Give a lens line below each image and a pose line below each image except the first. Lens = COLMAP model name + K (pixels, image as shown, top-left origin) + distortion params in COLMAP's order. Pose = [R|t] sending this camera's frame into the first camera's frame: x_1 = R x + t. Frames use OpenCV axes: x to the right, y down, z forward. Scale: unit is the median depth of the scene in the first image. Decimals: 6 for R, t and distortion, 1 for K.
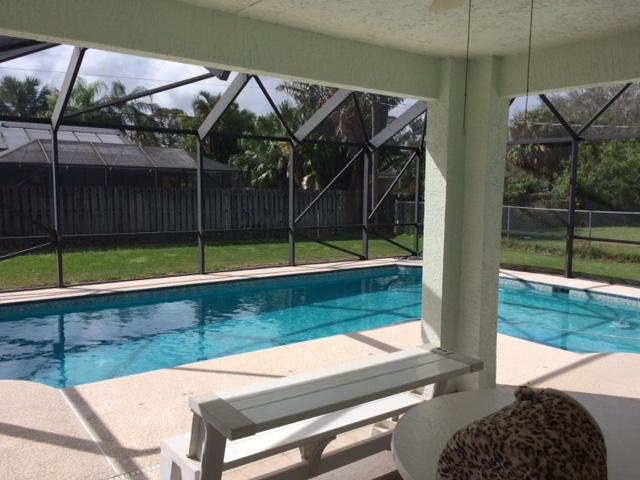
lens RADIAL K [[547.9, 0, 320.1], [0, 547.9, 241.5], [0, 0, 1]] dist [0.070144, -0.101453]
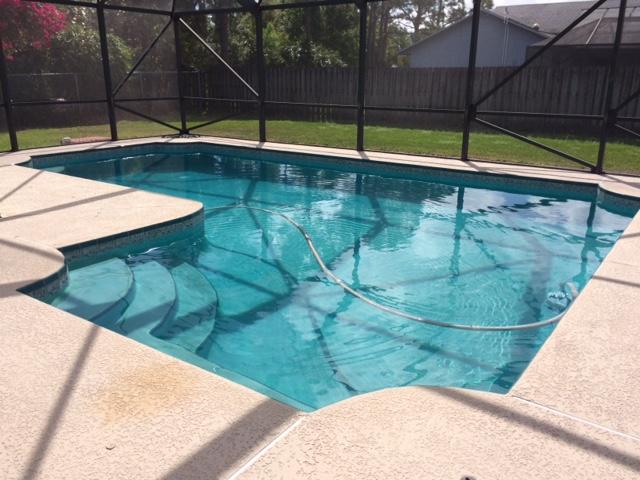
lens RADIAL K [[547.9, 0, 319.0], [0, 547.9, 239.3], [0, 0, 1]] dist [0.070144, -0.101453]
pose [[0.276300, 0.270291, -0.922280, 0.502404], [-0.078618, 0.962778, 0.258607, -0.030877], [0.957851, 0.001055, 0.287265, 0.347629]]
